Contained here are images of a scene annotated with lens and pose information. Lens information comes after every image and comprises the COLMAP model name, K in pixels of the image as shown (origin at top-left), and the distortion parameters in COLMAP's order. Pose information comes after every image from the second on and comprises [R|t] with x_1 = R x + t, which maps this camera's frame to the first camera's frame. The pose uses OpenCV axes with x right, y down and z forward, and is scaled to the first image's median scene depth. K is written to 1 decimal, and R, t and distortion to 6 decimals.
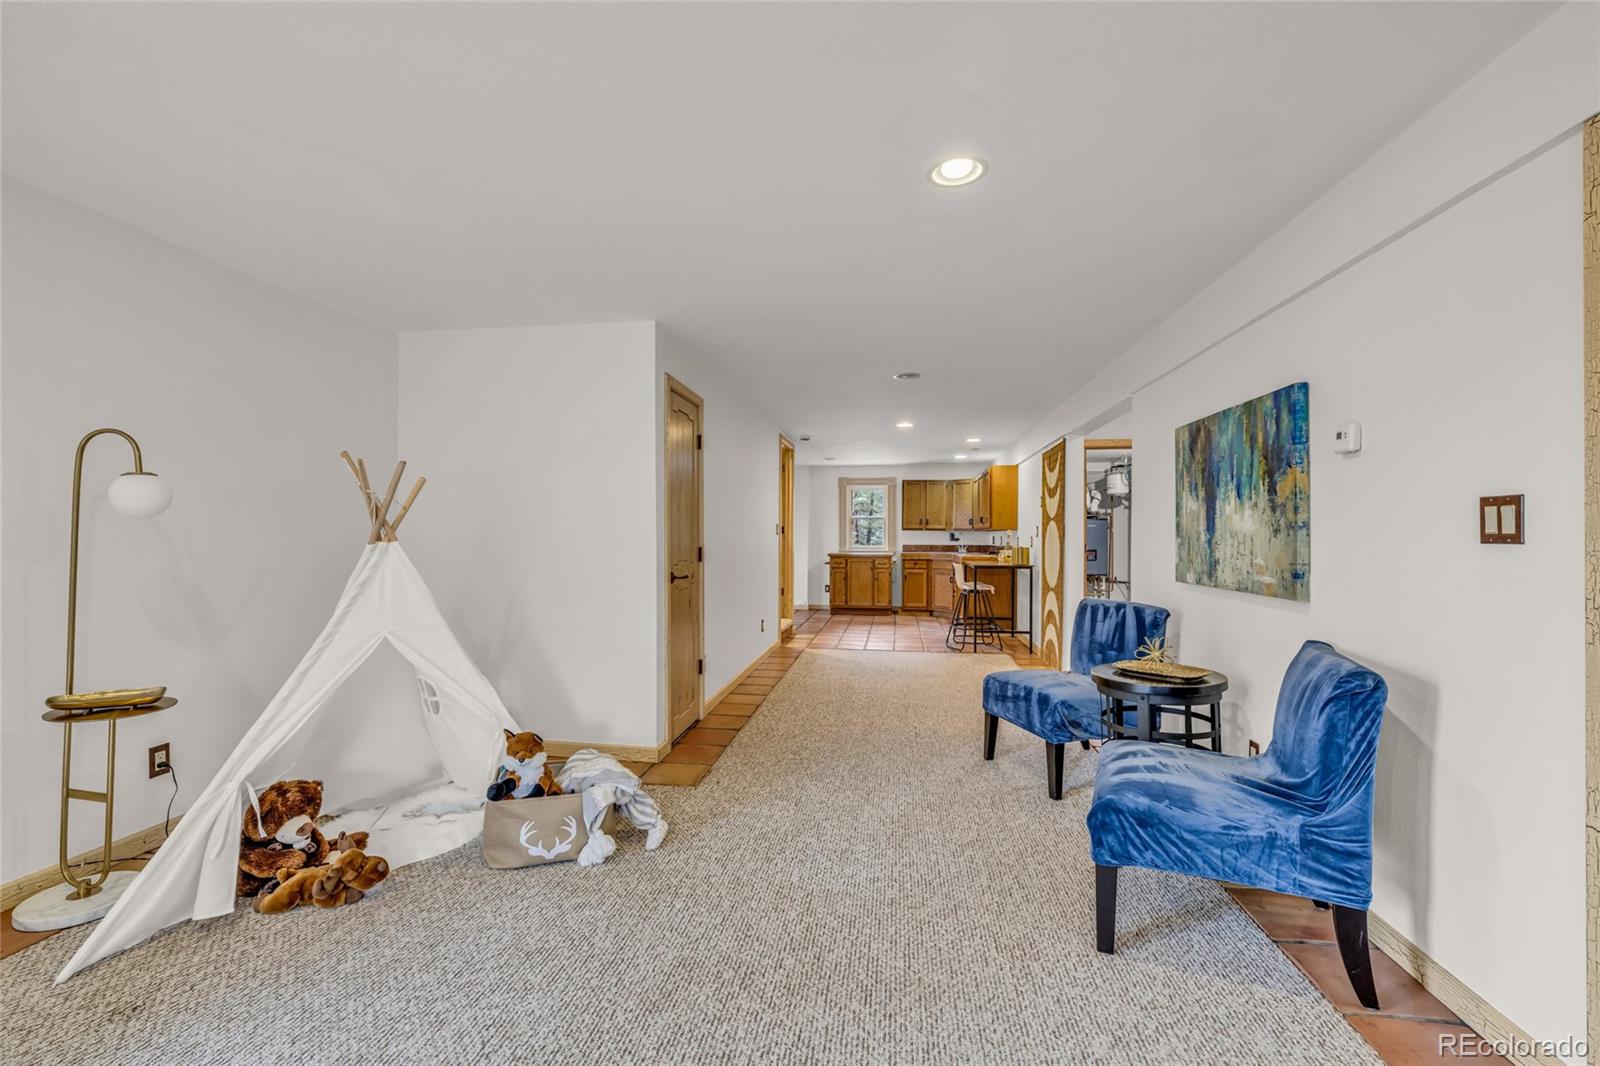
lens RADIAL K [[672.6, 0, 802.5], [0, 672.6, 536.7], [0, 0, 1]] dist [0.002693, -0.001189]
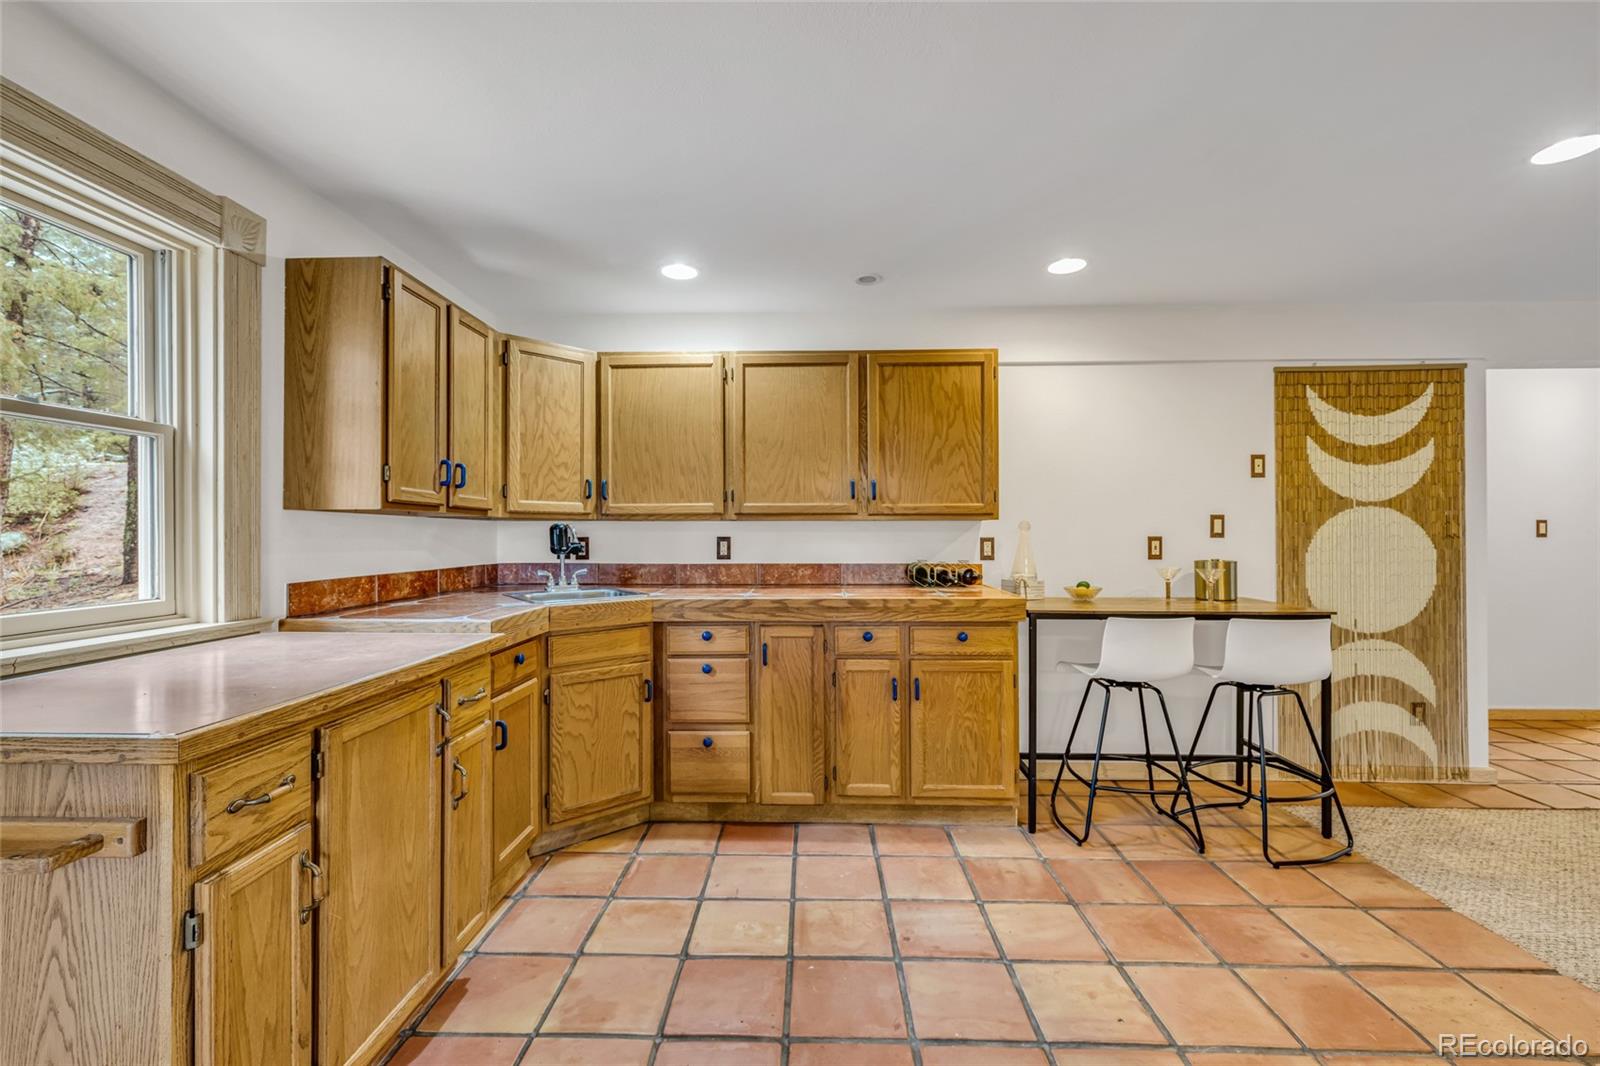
lens RADIAL K [[672.6, 0, 796.5], [0, 672.6, 532.2], [0, 0, 1]] dist [0.002693, -0.001189]
pose [[-0.113950, -0.001434, 0.993485, -0.064048], [0.000501, 0.999999, 0.001501, -0.003136], [-0.993486, 0.000669, -0.113949, 0.922464]]
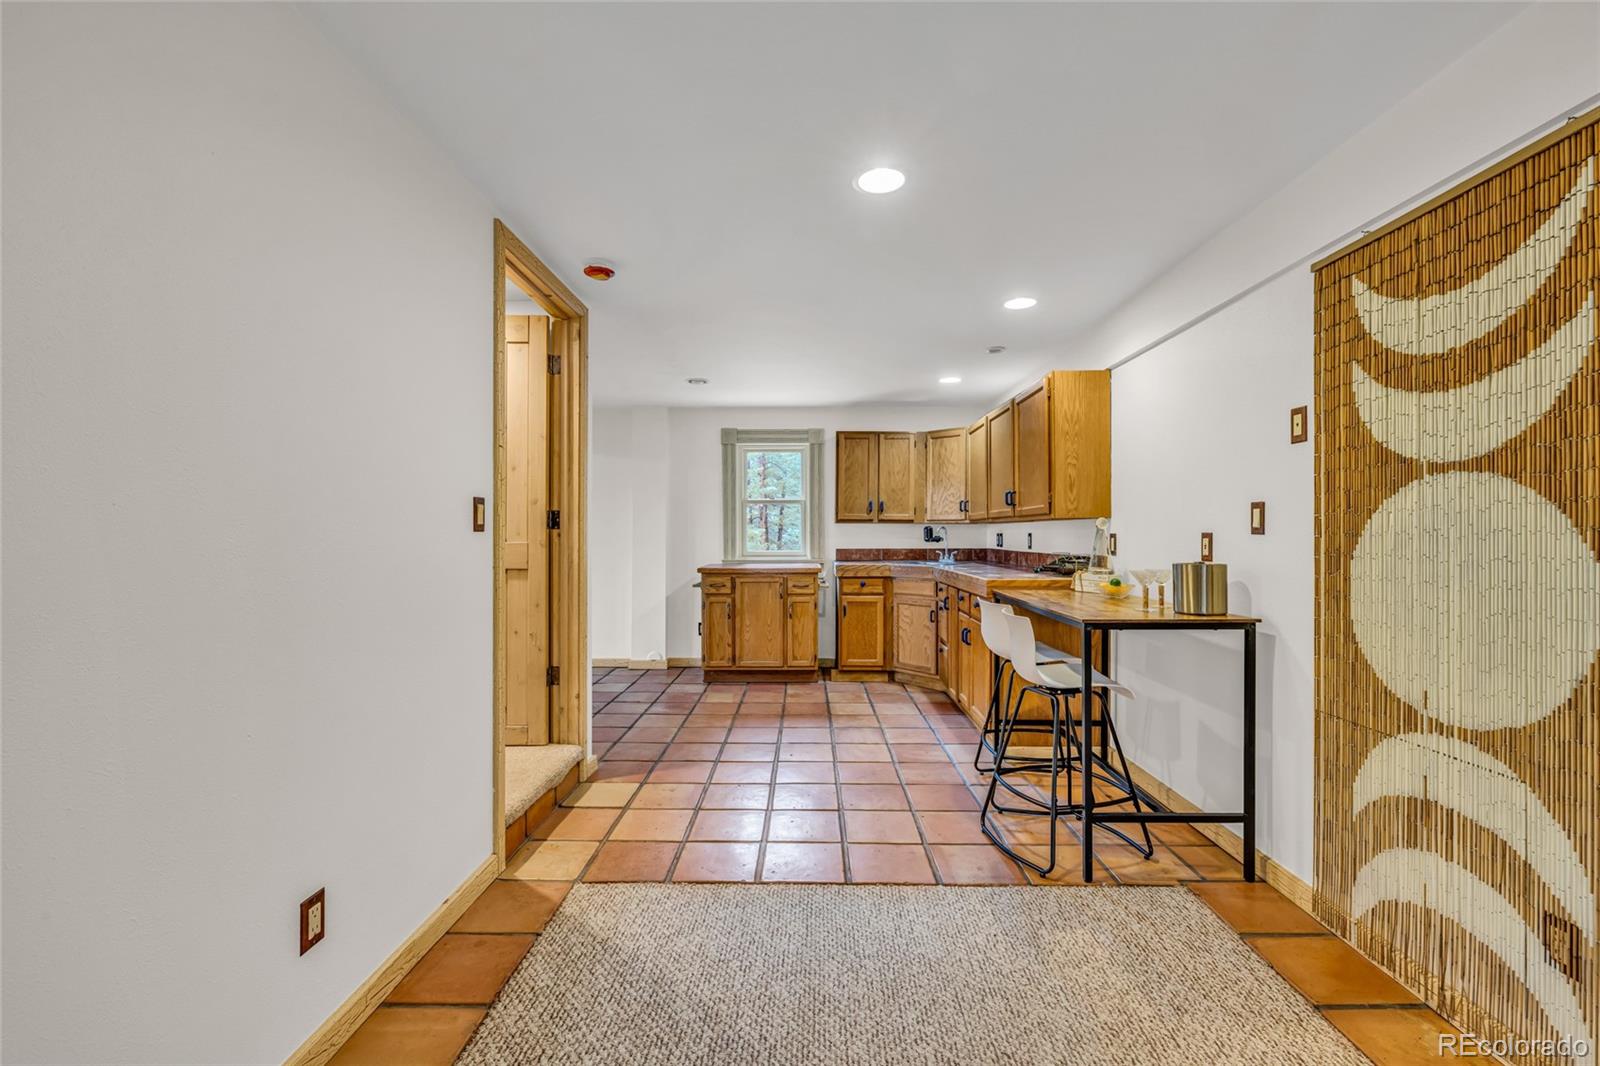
lens RADIAL K [[672.6, 0, 797.4], [0, 672.6, 535.1], [0, 0, 1]] dist [0.002693, -0.001189]
pose [[0.992401, -0.005152, 0.122935, 0.050435], [0.004927, 0.999986, 0.002137, -0.000841], [-0.122945, -0.001515, 0.992412, 0.469325]]
